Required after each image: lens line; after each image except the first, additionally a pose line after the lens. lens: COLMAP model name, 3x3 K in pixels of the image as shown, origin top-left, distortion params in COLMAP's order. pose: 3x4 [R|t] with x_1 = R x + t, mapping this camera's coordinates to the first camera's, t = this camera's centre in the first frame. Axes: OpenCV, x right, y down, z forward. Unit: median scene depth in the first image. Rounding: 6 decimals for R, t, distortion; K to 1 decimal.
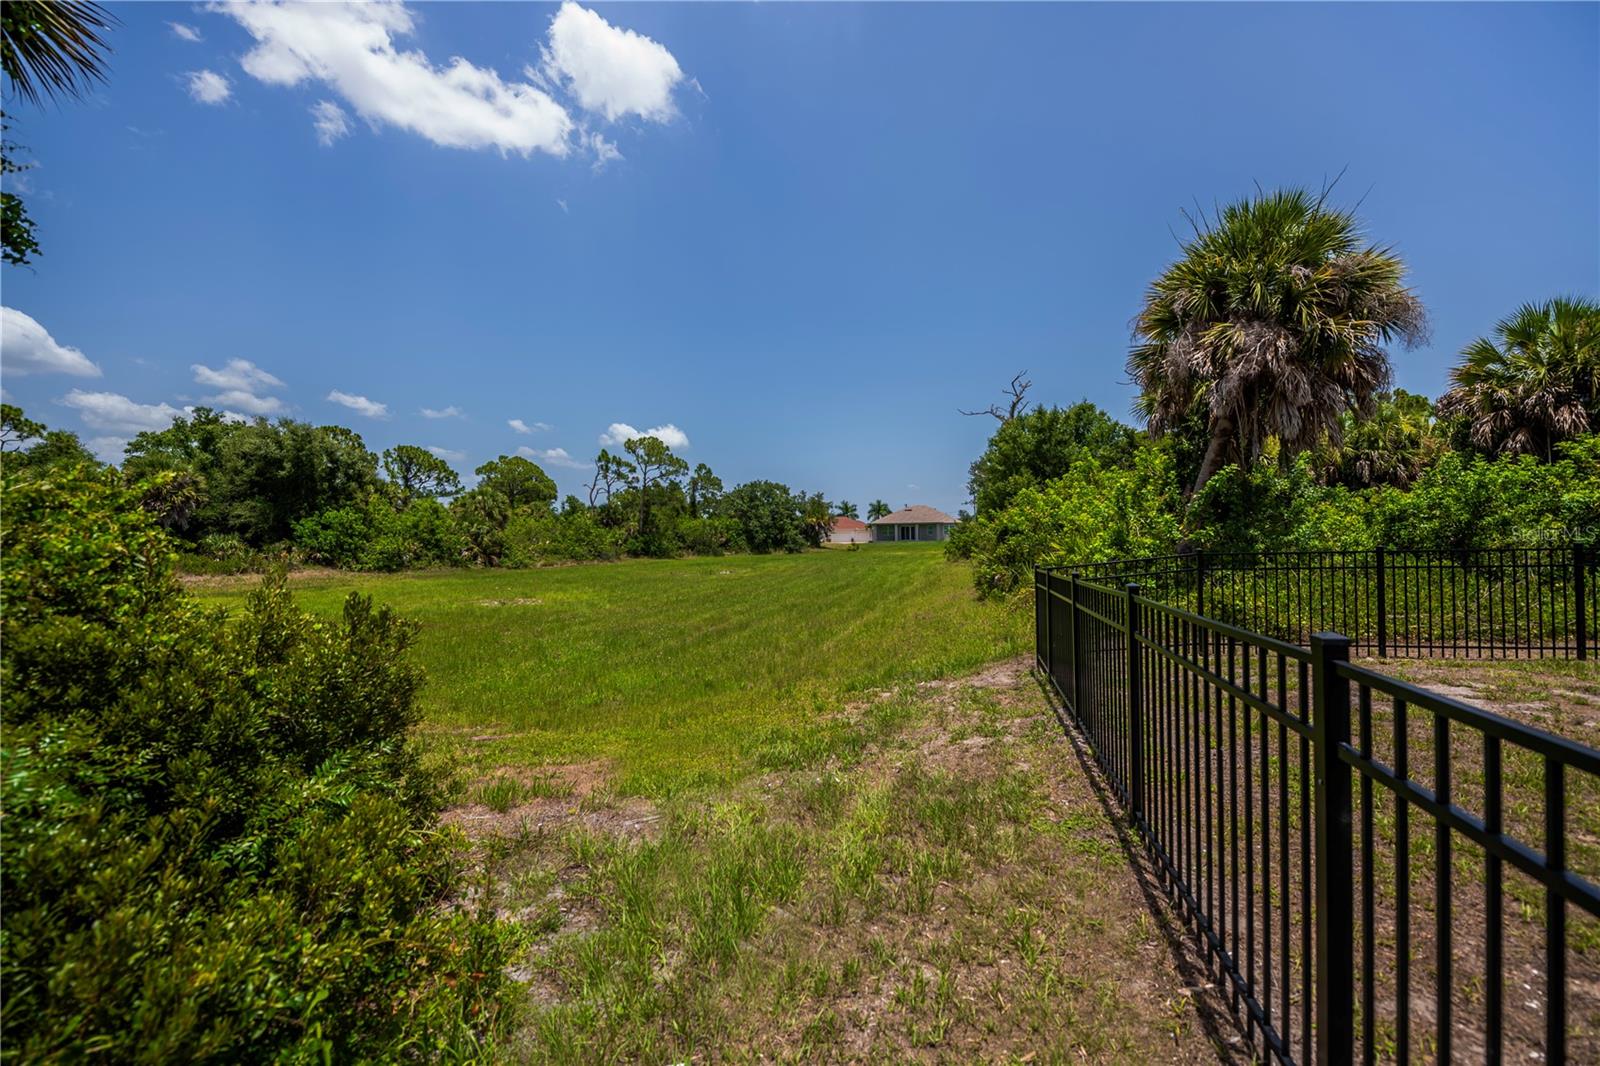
lens RADIAL K [[637.0, 0, 800.0], [0, 637.0, 533.0], [0, 0, 1]] dist [-0.018572, -0.000114]
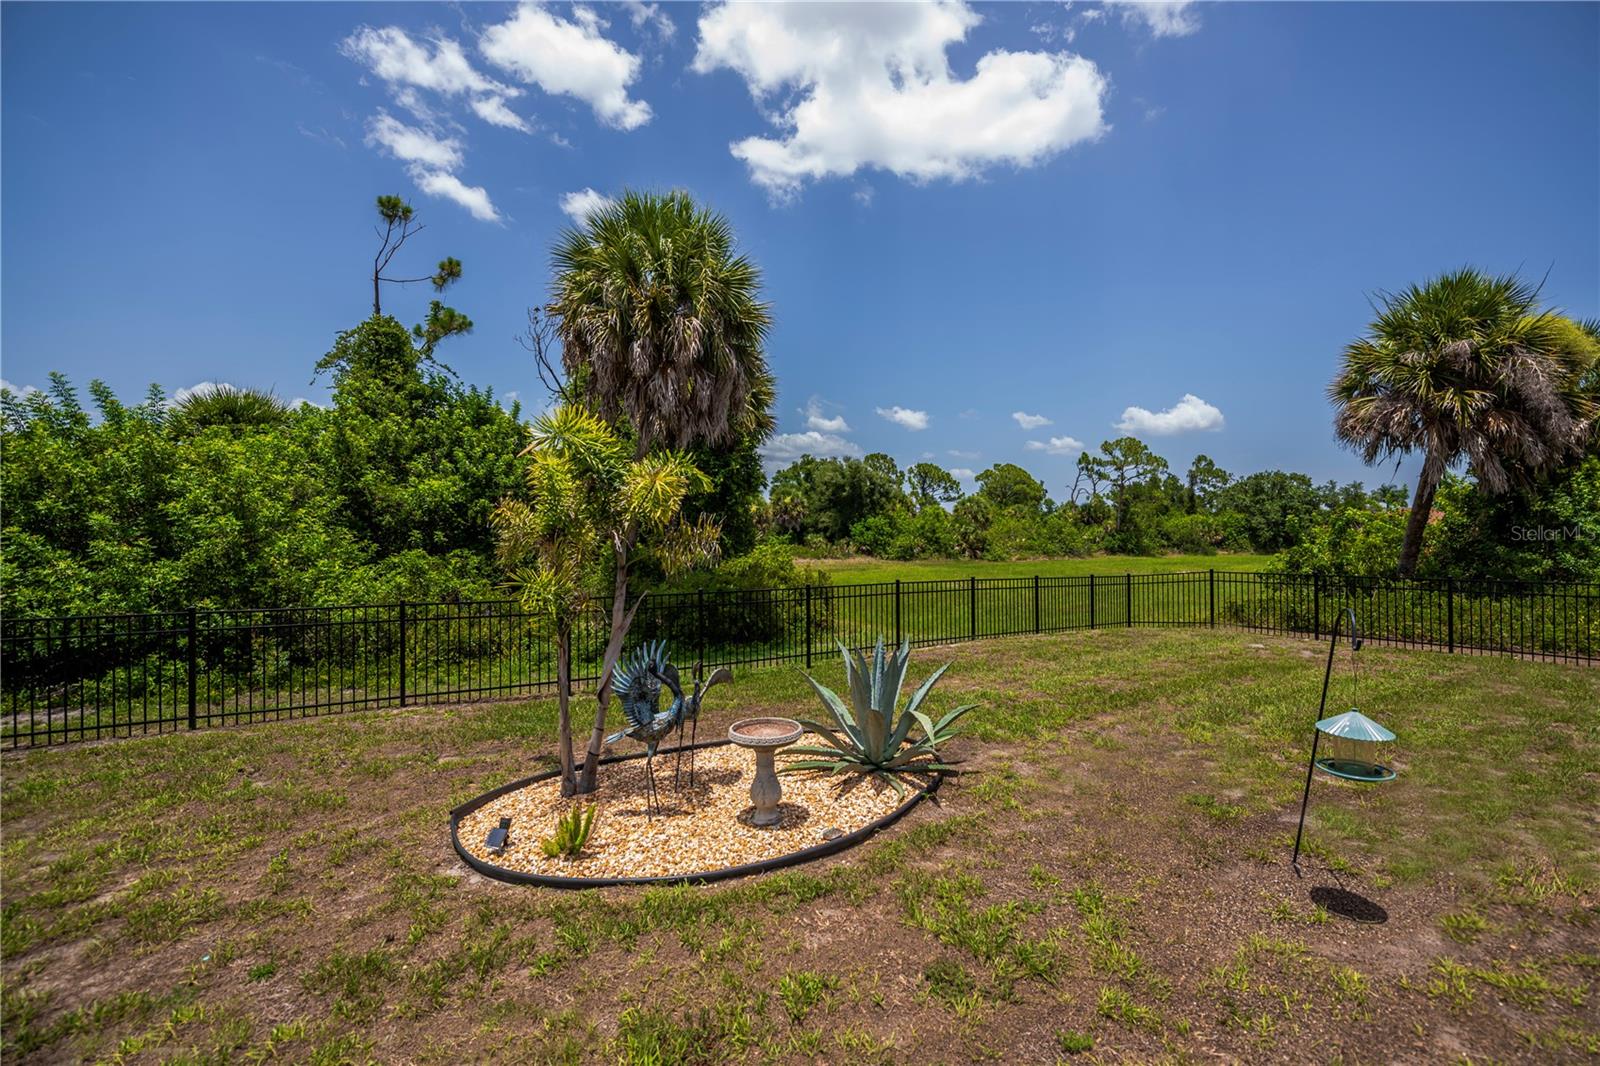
lens RADIAL K [[645.0, 0, 806.4], [0, 645.0, 530.2], [0, 0, 1]] dist [0.001258, 0.000261]
pose [[0.722032, 0.002730, -0.691855, 0.132750], [0.002698, 0.999973, 0.006762, -0.011617], [0.691855, -0.006749, 0.722005, -0.134872]]
